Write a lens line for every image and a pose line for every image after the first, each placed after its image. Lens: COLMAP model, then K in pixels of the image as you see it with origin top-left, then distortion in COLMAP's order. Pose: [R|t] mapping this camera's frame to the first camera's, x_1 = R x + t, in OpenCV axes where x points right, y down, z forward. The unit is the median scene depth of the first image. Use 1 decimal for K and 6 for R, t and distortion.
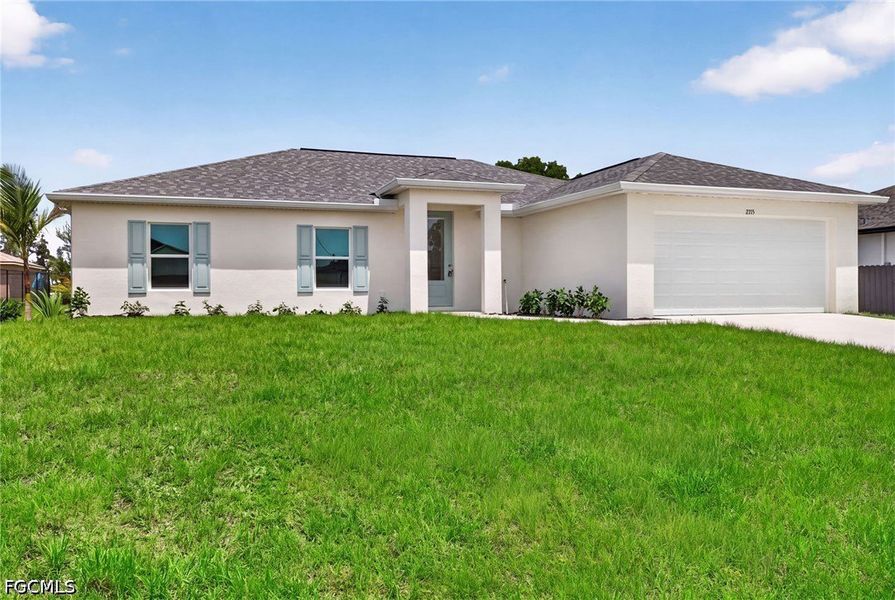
lens RADIAL K [[730.7, 0, 447.5], [0, 730.7, 300.0], [0, 0, 1]] dist [0.073107, -0.001511]
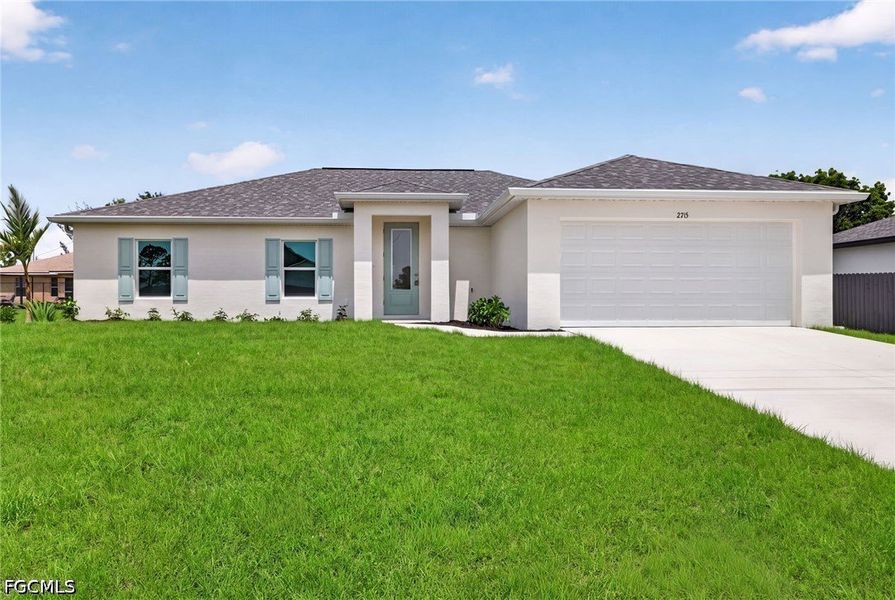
lens RADIAL K [[680.5, 0, 447.5], [0, 680.5, 300.0], [0, 0, 1]] dist [0.043684, 0.001653]
pose [[0.961060, 0.004837, -0.276297, 0.342233], [-0.008183, 0.999906, -0.010960, -0.002589], [0.276218, 0.012794, 0.961010, 0.102828]]
